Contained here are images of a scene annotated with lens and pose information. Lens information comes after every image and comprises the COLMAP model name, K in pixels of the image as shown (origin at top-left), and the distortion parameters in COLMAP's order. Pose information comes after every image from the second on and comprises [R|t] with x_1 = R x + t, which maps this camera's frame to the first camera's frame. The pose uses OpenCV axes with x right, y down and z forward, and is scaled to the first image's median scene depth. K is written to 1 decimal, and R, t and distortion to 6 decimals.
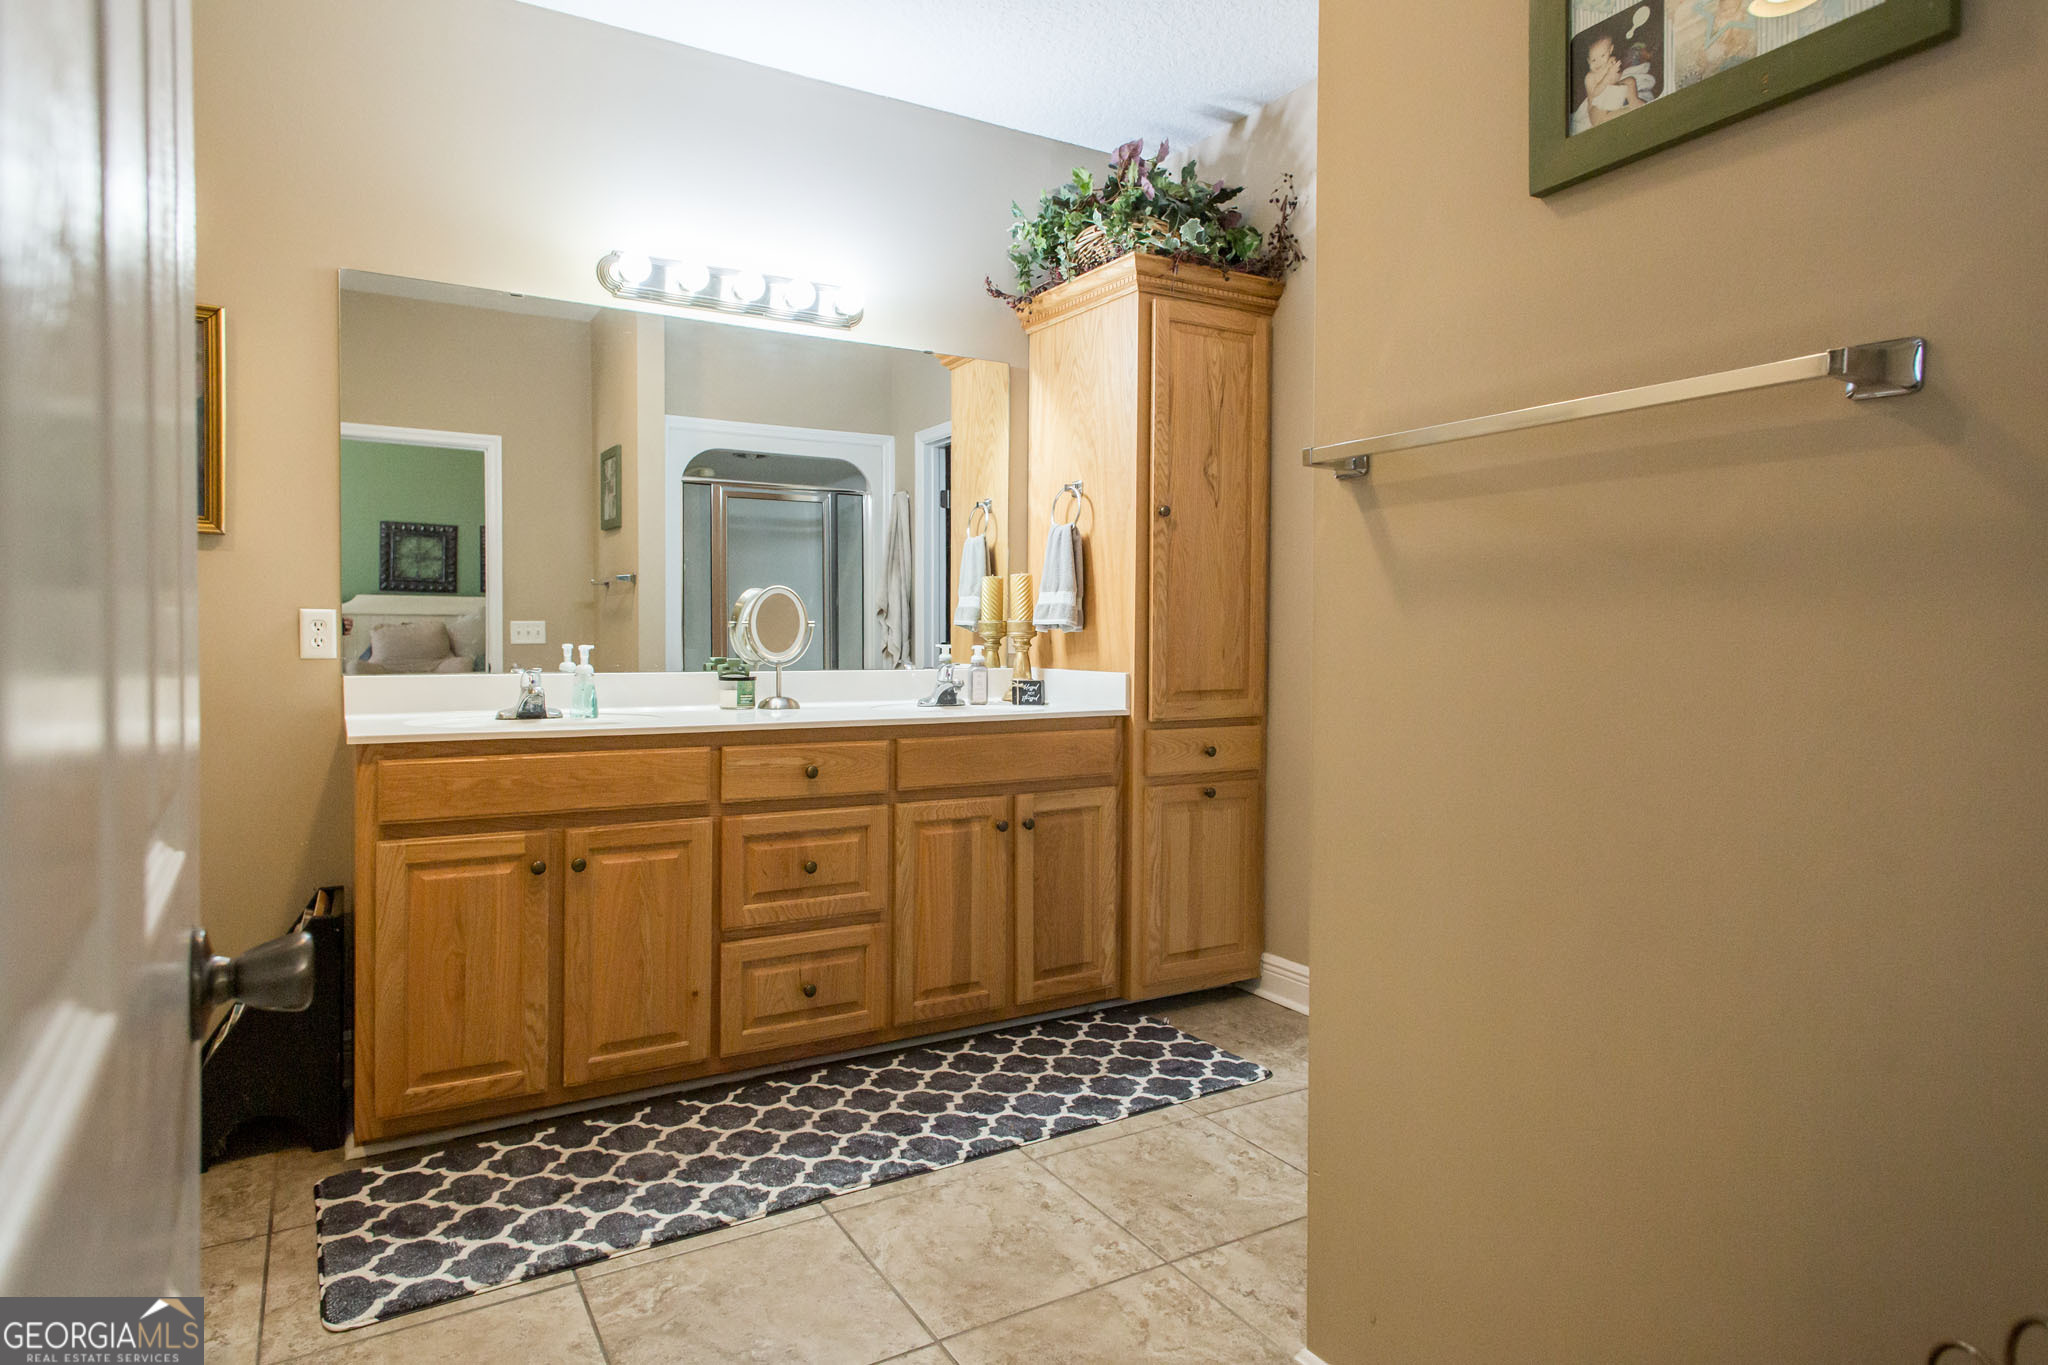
lens RADIAL K [[1162.2, 0, 1021.3], [0, 1162.2, 641.2], [0, 0, 1]] dist [0.000144, -0.000594]
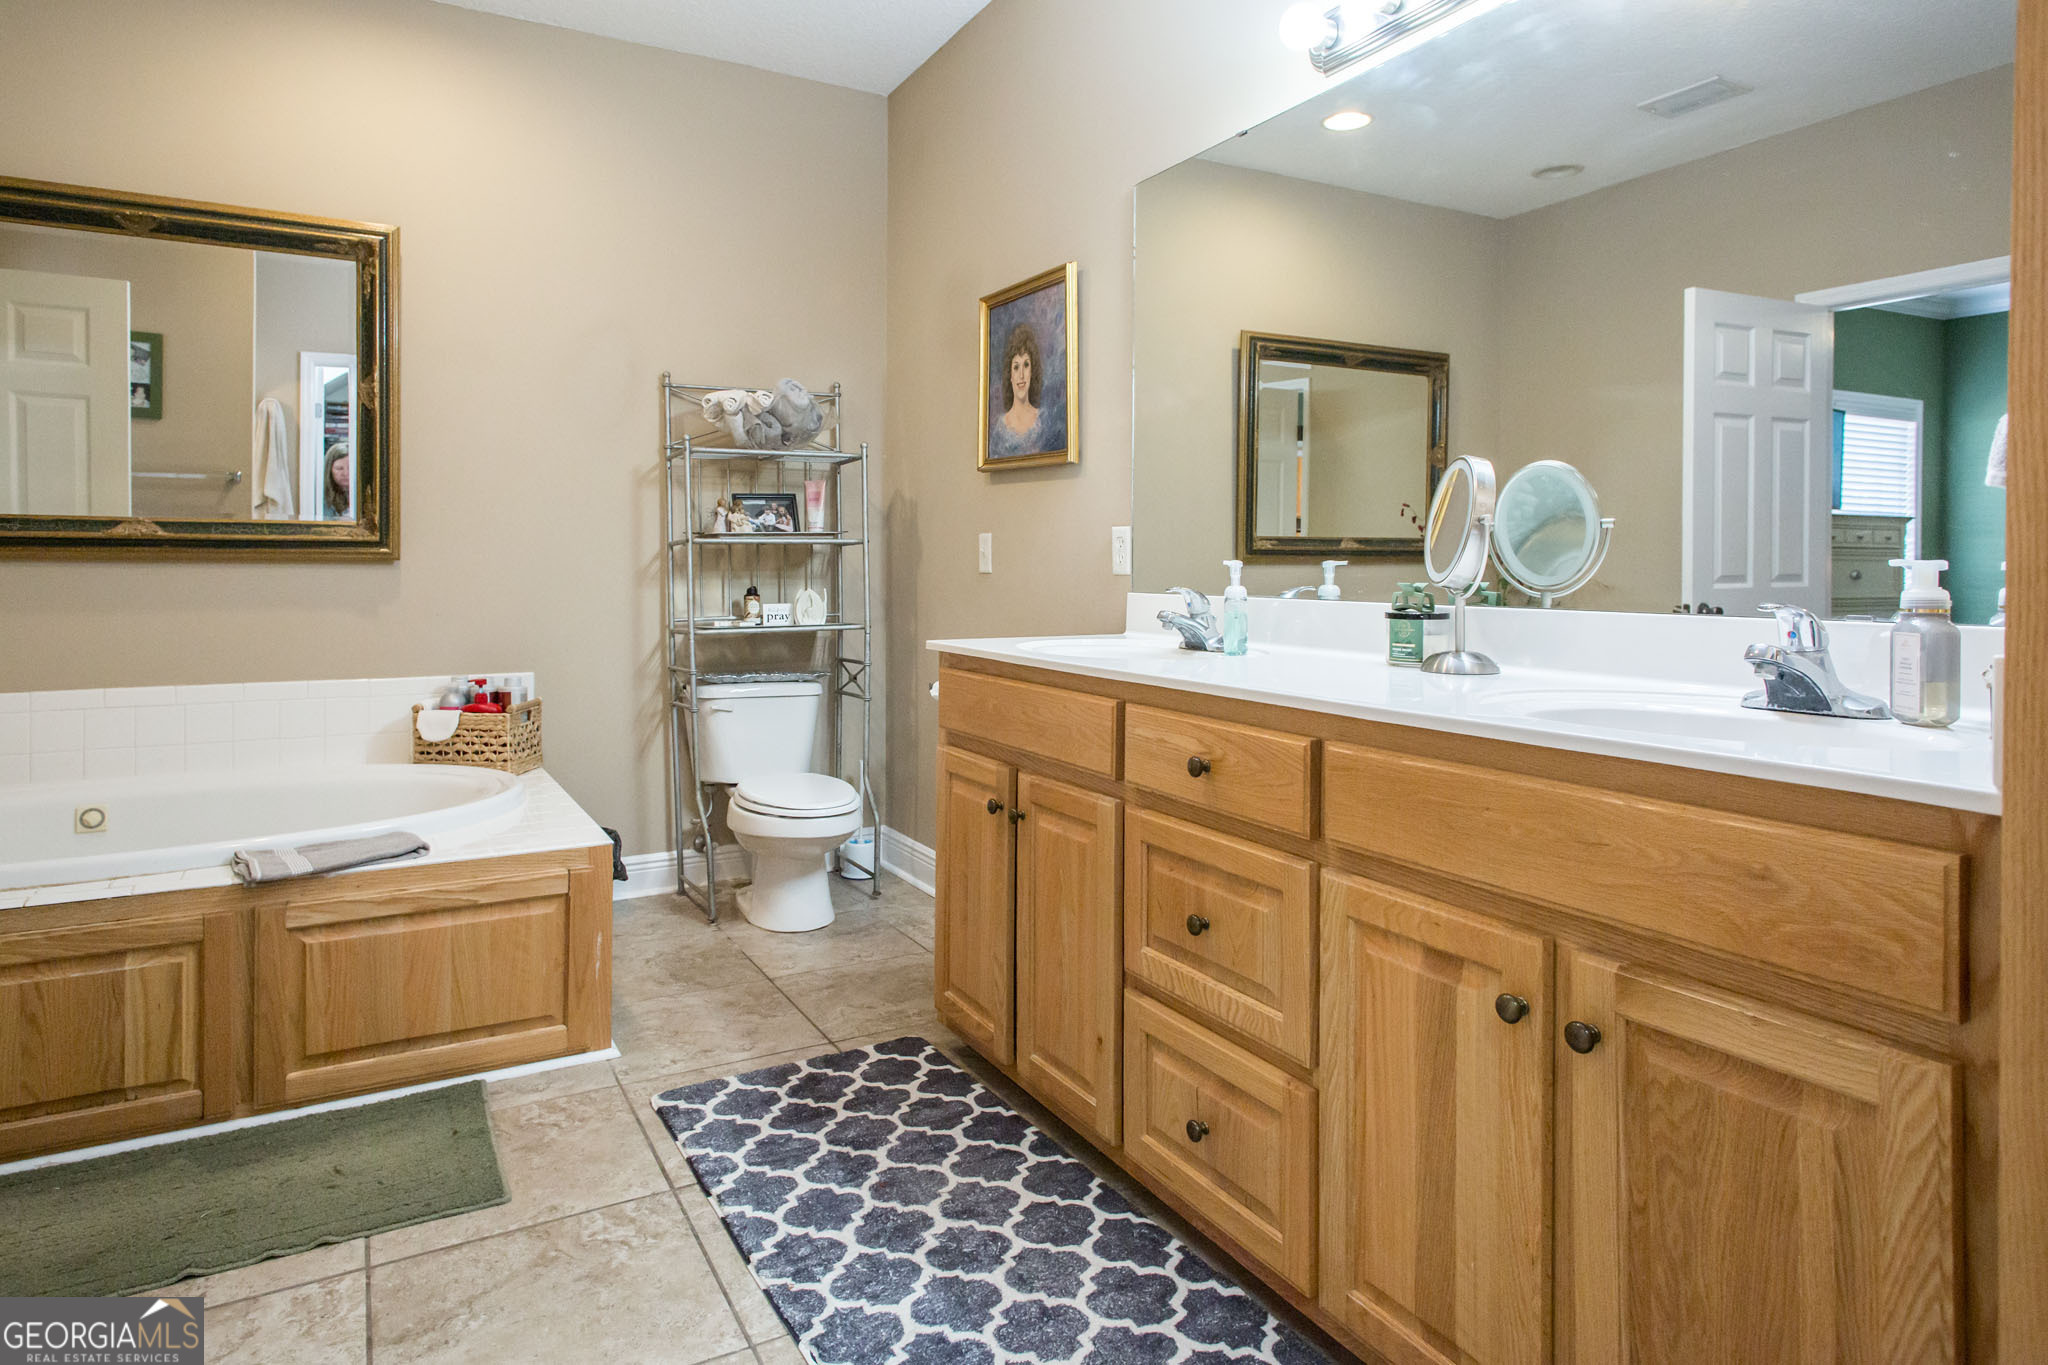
lens RADIAL K [[1163.6, 0, 994.5], [0, 1163.6, 573.0], [0, 0, 1]] dist [0.003652, -0.000745]
pose [[-0.038936, -0.003356, -0.999236, 0.470682], [-0.014392, 0.999893, -0.002797, 0.017589], [0.999138, 0.014272, -0.038980, 1.015246]]
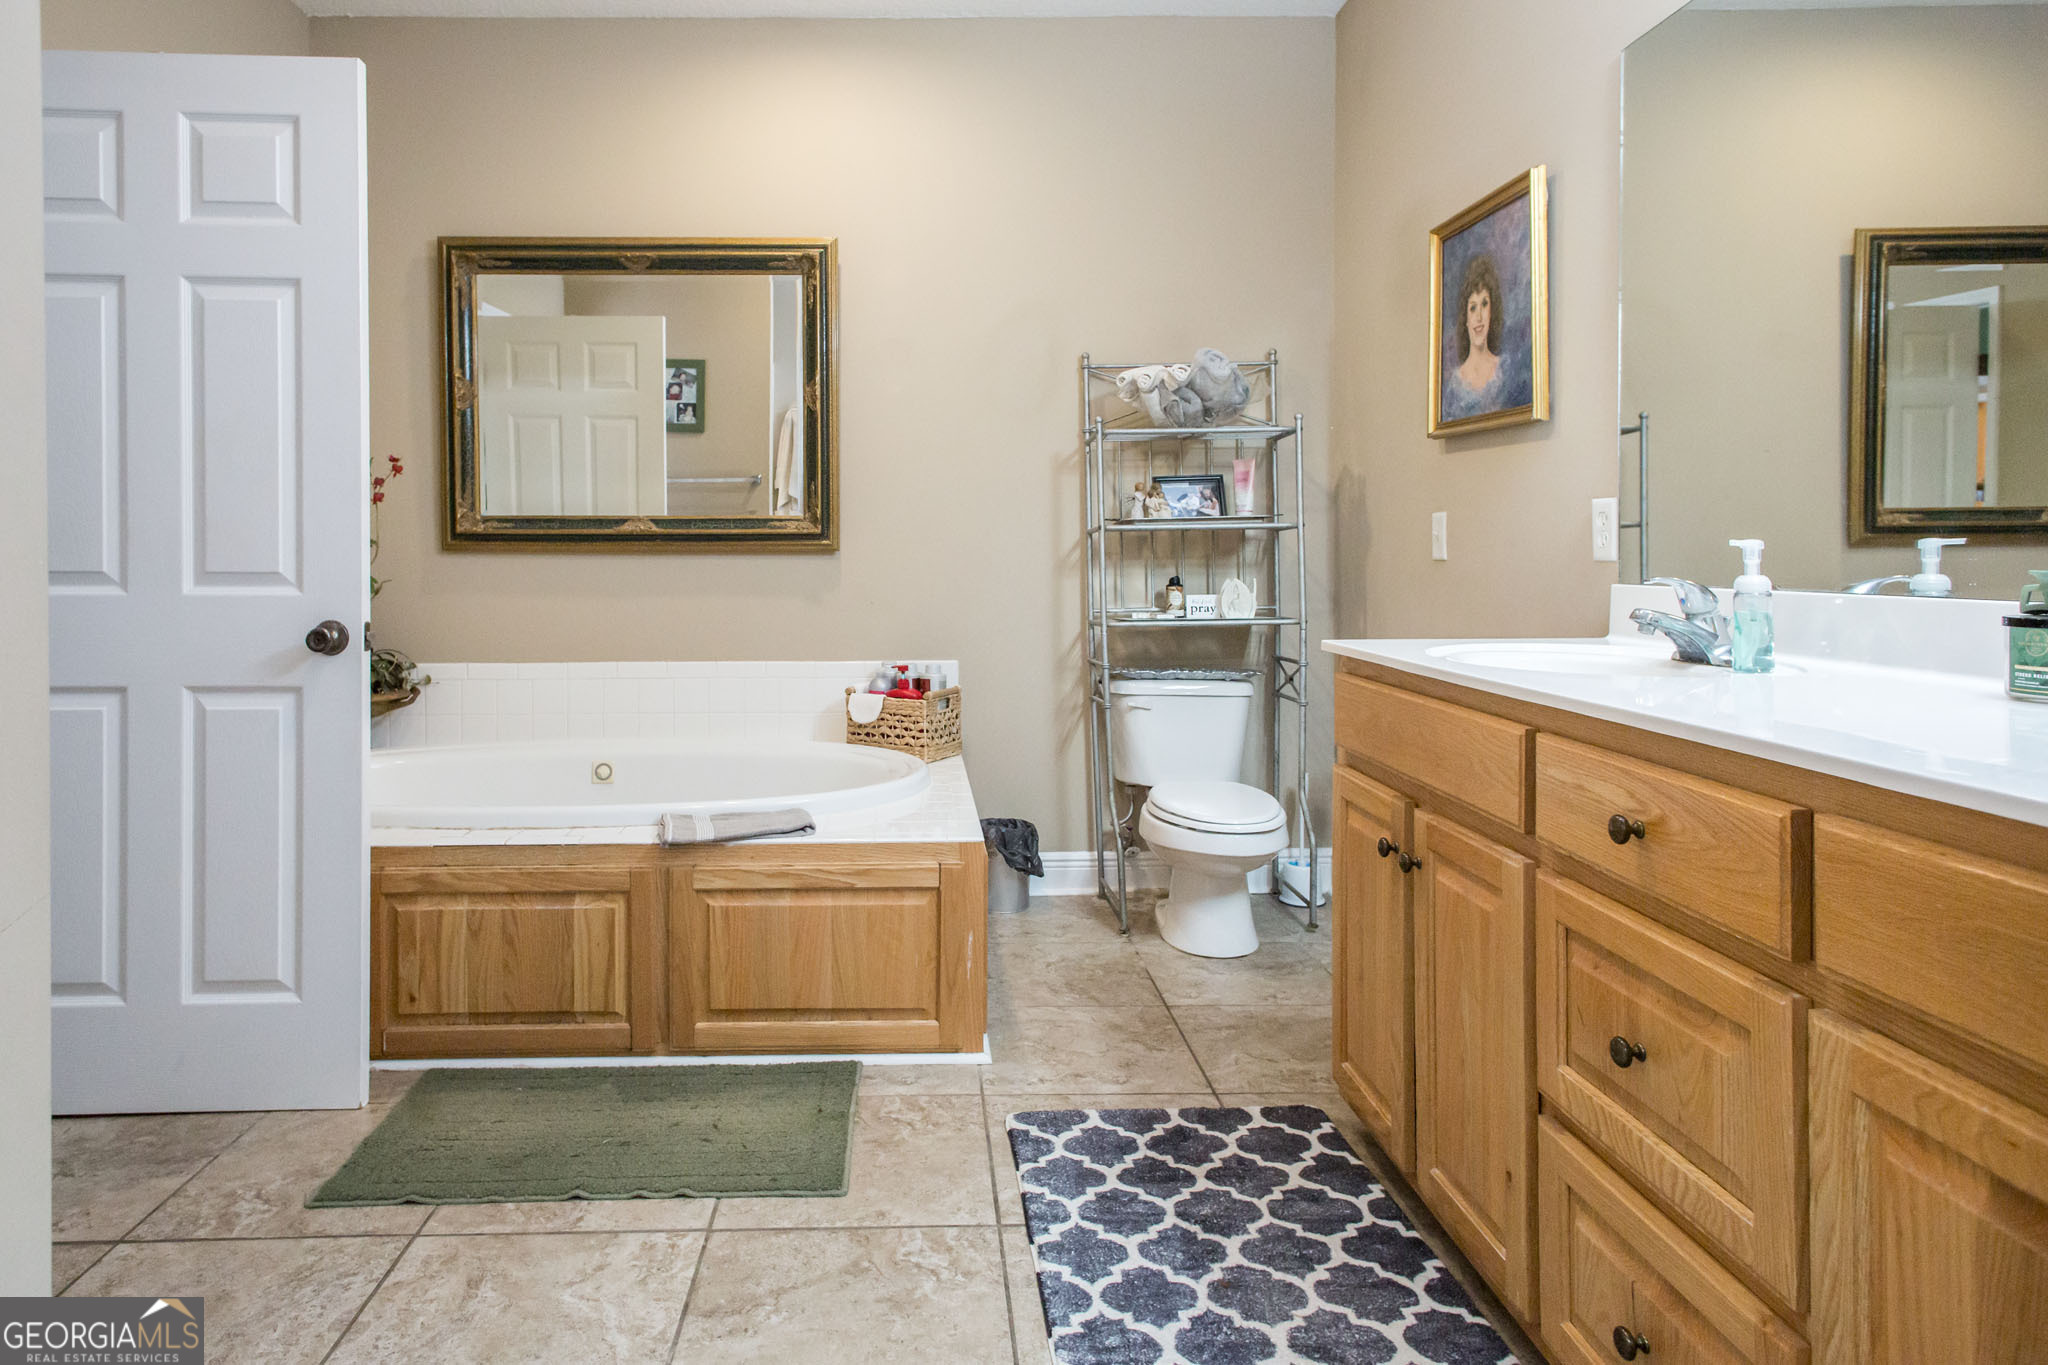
lens RADIAL K [[1188.0, 0, 928.4], [0, 1188.0, 563.9], [0, 0, 1]] dist [0.014852, -0.002337]
pose [[-0.502364, -0.001070, -0.864655, 0.362633], [-0.009674, 0.999944, 0.004383, 0.017478], [0.864602, 0.010566, -0.502346, 1.105063]]
